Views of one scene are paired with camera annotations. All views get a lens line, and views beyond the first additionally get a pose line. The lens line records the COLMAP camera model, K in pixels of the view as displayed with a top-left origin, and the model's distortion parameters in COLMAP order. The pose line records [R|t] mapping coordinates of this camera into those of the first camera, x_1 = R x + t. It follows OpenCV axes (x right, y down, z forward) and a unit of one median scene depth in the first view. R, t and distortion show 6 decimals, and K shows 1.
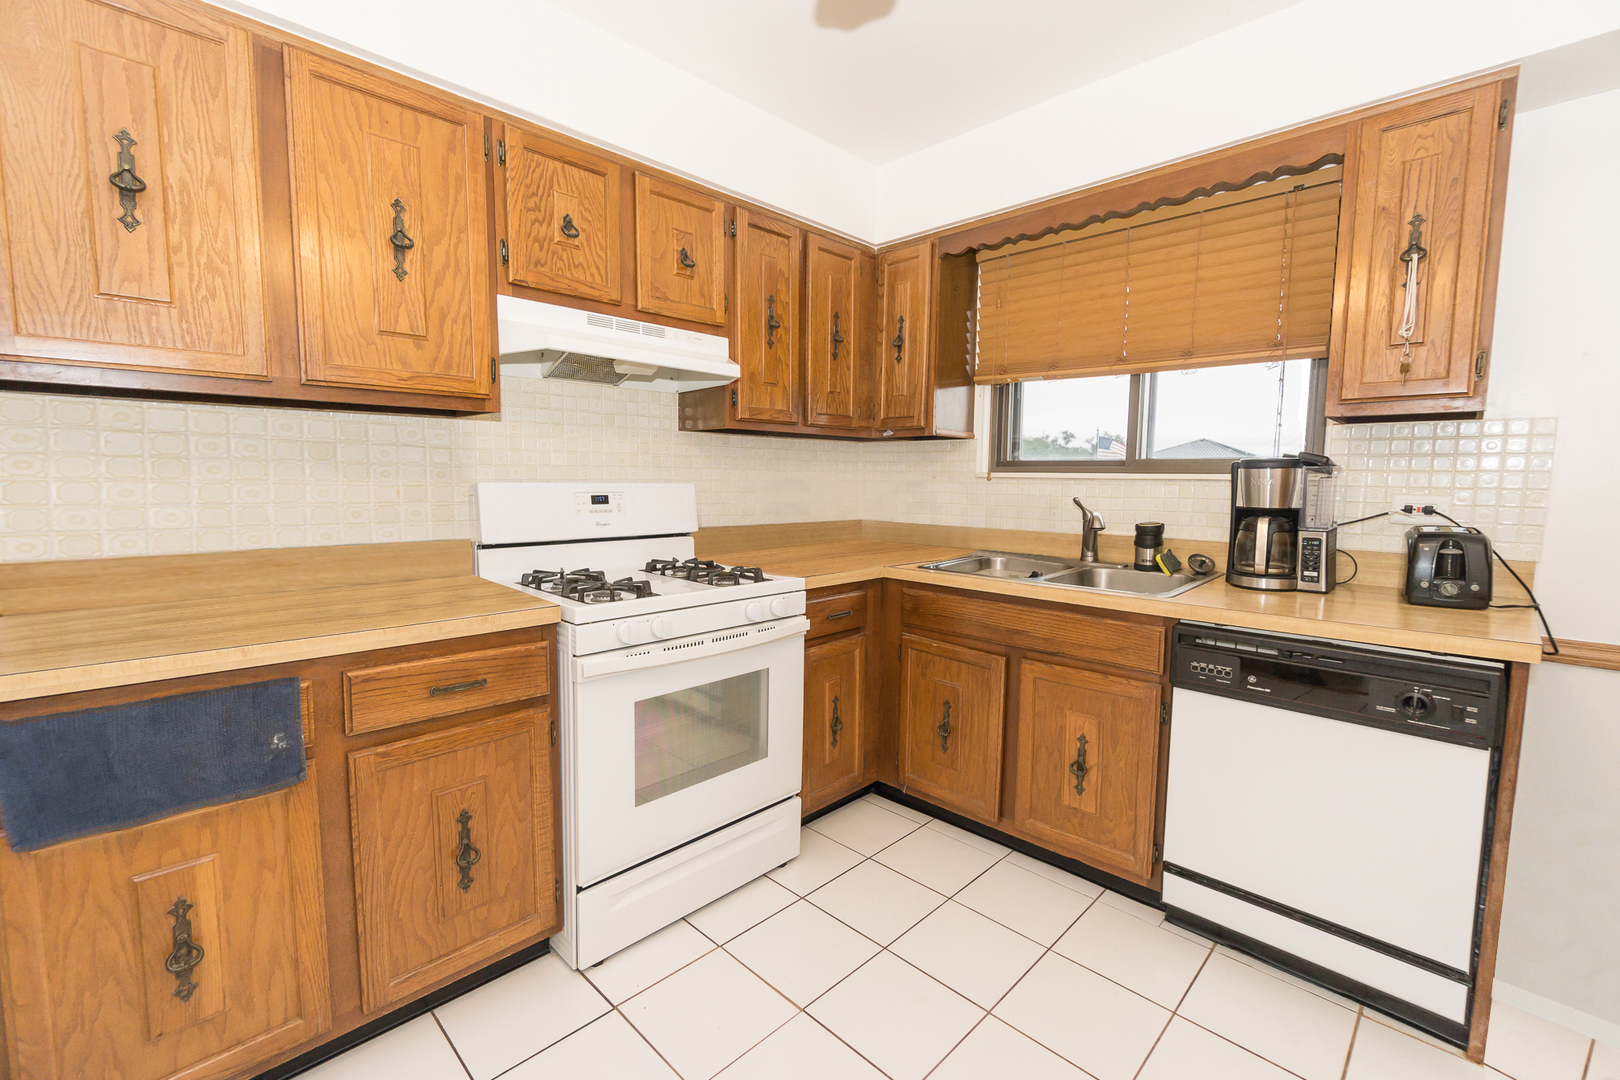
lens RADIAL K [[693.5, 0, 810.0], [0, 693.5, 540.0], [0, 0, 1]] dist [-0.010536, 0.000326]
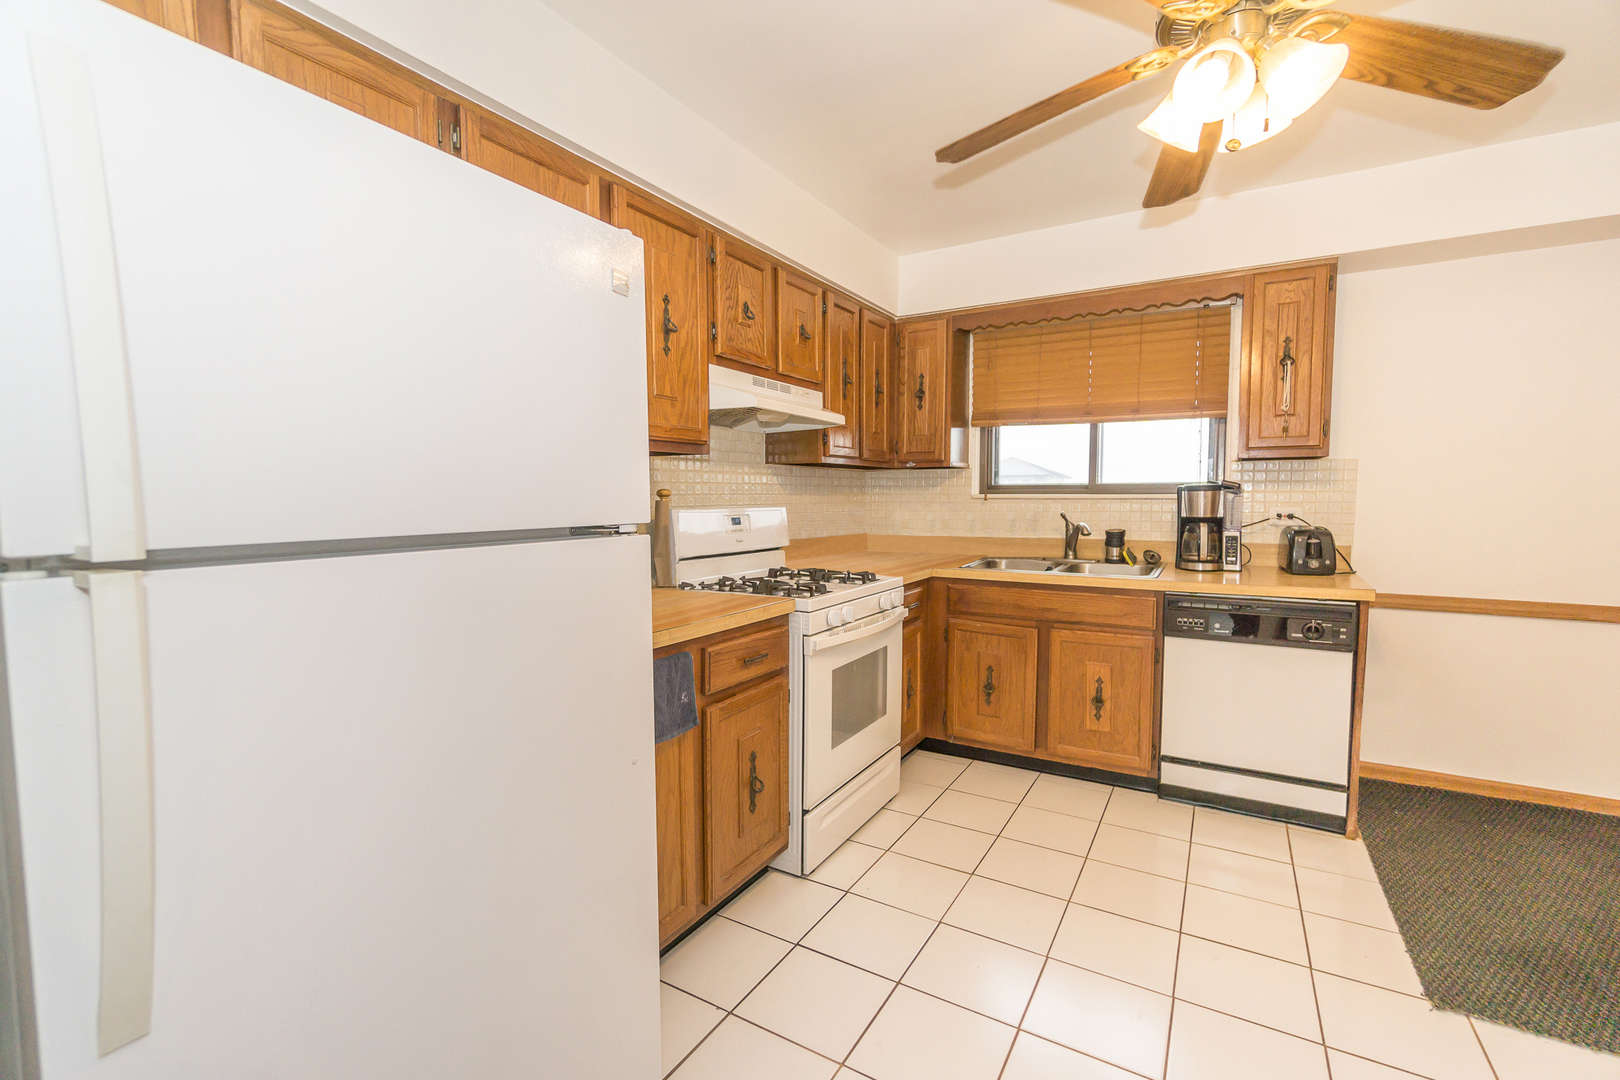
lens RADIAL K [[703.8, 0, 810.0], [0, 703.8, 540.0], [0, 0, 1]] dist [-0.013557, -0.000282]
pose [[0.970632, -0.027507, 0.238991, -0.531370], [0.033892, 0.999169, -0.022651, 0.009388], [-0.238169, 0.030086, 0.970758, -0.280002]]
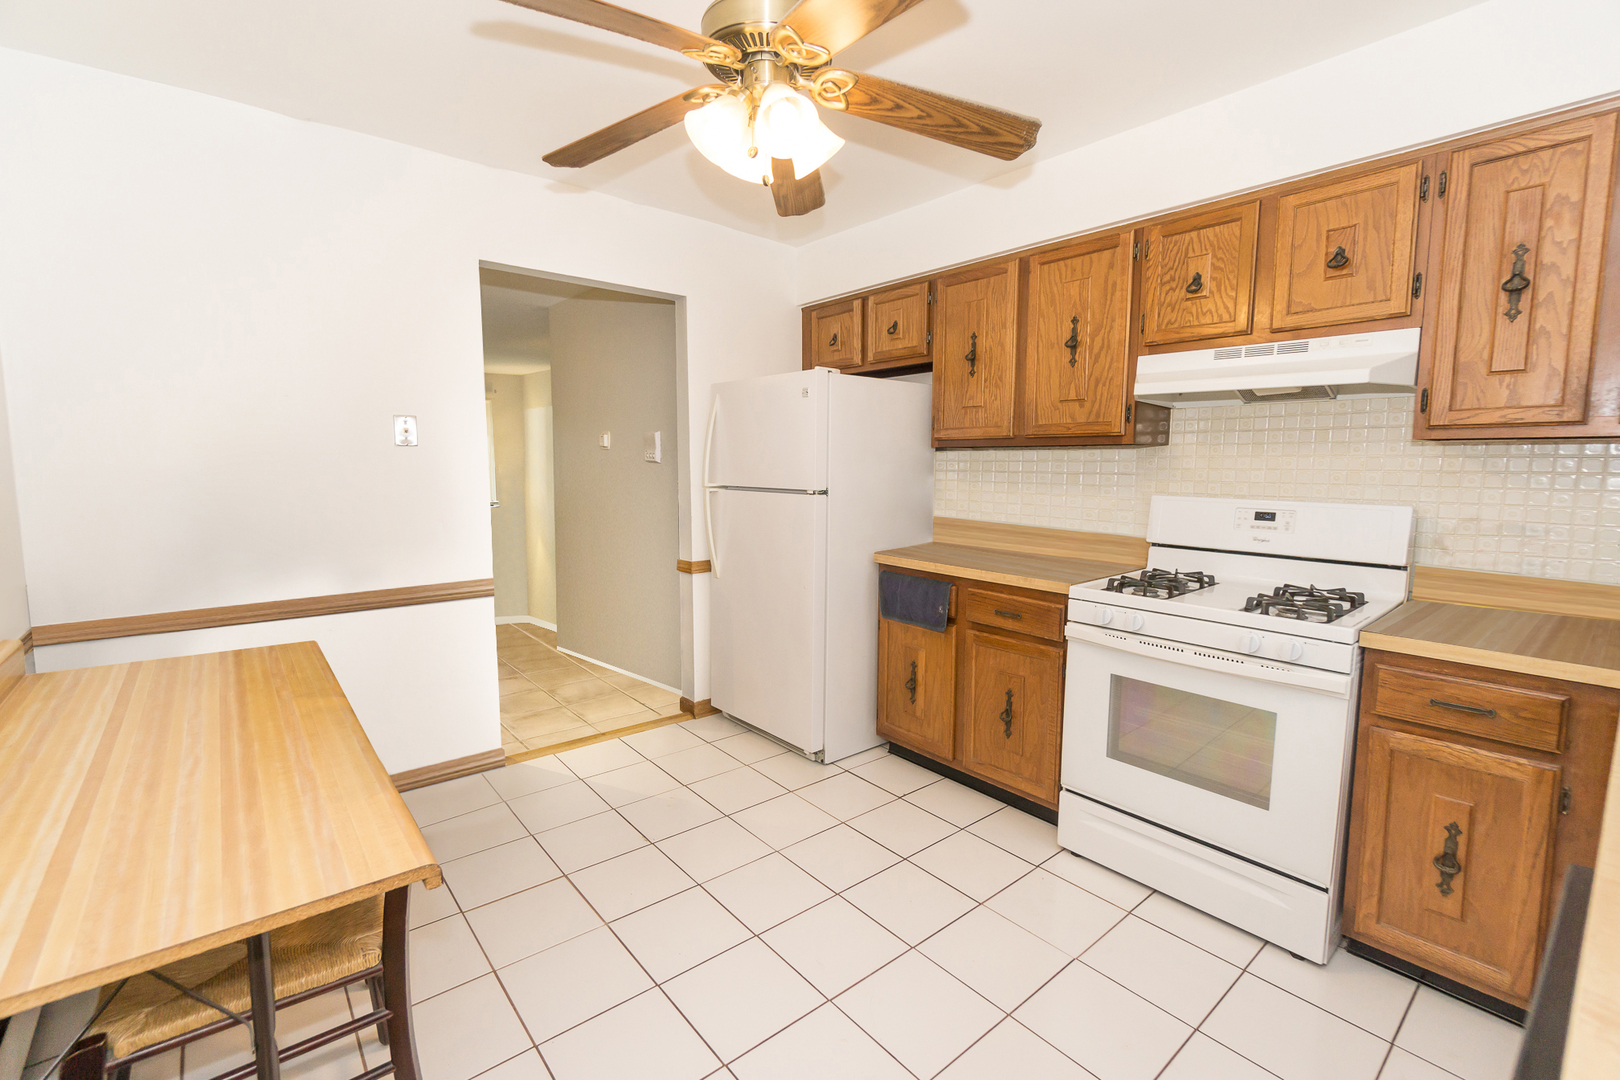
lens RADIAL K [[703.8, 0, 810.0], [0, 703.8, 540.0], [0, 0, 1]] dist [-0.013557, -0.000282]
pose [[-0.095877, 0.100634, -0.990293, 0.897212], [-0.098380, 0.989047, 0.110032, -0.079909], [0.990520, 0.107975, -0.084927, 0.467645]]
